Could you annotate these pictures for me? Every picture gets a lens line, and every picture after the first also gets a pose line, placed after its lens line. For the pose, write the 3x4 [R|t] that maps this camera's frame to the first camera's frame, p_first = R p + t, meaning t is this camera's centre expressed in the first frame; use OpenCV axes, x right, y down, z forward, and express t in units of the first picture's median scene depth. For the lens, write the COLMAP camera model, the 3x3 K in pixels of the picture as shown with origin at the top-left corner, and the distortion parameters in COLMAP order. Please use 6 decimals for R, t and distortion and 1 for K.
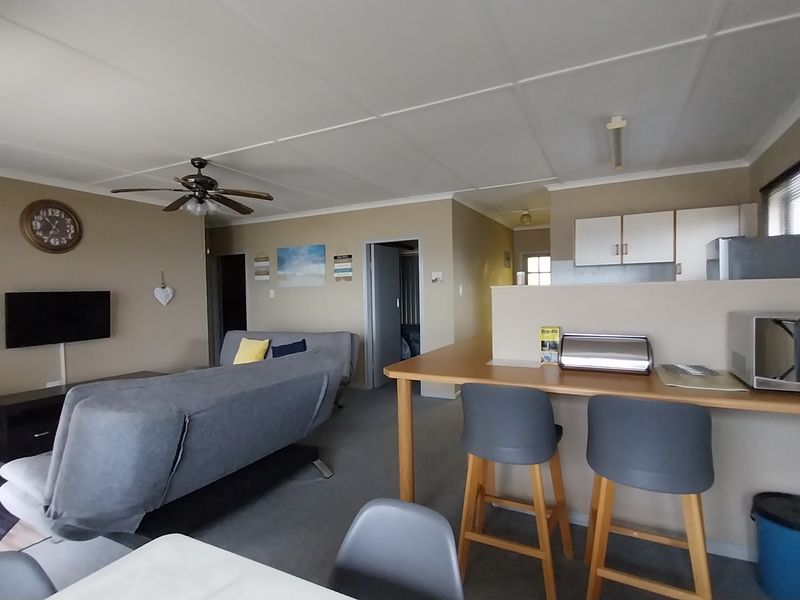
lens RADIAL K [[431.7, 0, 399.0], [0, 431.7, 301.0], [0, 0, 1]] dist [0.032506, 0.000695]
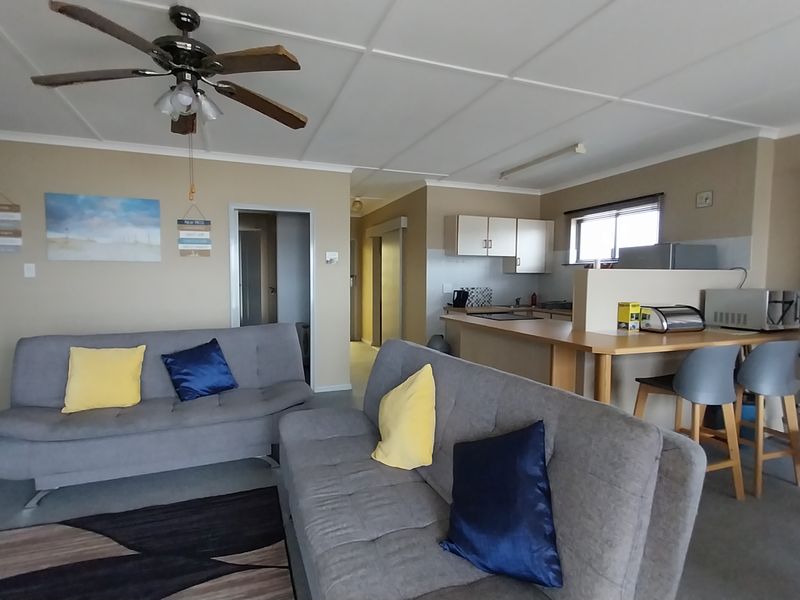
lens RADIAL K [[431.7, 0, 397.5], [0, 431.7, 298.8], [0, 0, 1]] dist [0.032506, 0.000695]
pose [[0.663346, -0.016582, 0.748129, -0.447865], [0.000900, 0.999771, 0.021362, 0.009143], [-0.748312, -0.013497, 0.663209, 0.276707]]
